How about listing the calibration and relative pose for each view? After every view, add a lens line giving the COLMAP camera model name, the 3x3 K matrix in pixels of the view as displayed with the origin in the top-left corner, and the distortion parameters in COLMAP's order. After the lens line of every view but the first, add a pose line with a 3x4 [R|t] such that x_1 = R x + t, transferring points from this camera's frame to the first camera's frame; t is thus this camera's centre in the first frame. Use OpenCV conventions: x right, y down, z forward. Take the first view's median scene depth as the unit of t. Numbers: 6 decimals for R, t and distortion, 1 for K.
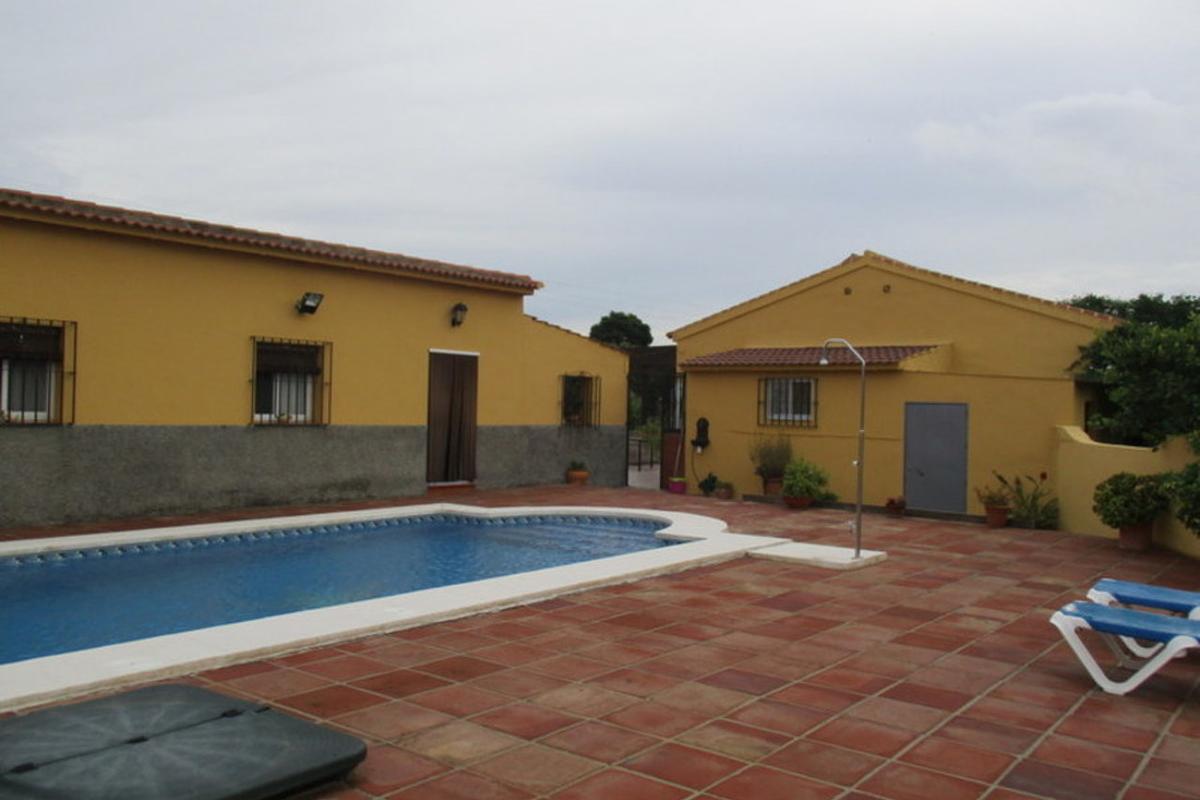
lens RADIAL K [[1027.7, 0, 592.1], [0, 1027.7, 399.4], [0, 0, 1]] dist [-0.013502, -0.007882]
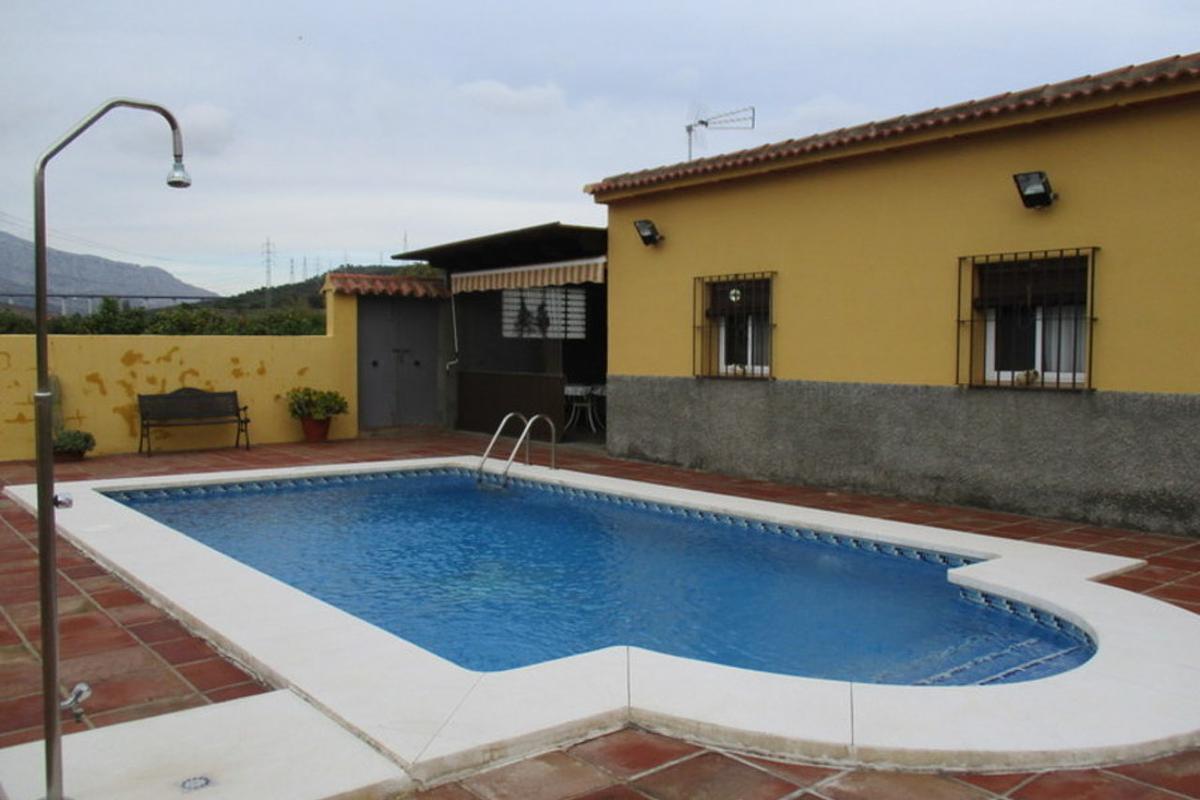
lens RADIAL K [[1027.7, 0, 601.4], [0, 1027.7, 401.7], [0, 0, 1]] dist [-0.013502, -0.007882]
pose [[-0.262587, 0.020428, -0.964692, 0.365043], [-0.008795, 0.999684, 0.023562, 0.019281], [0.964868, 0.014671, -0.262324, 0.864590]]
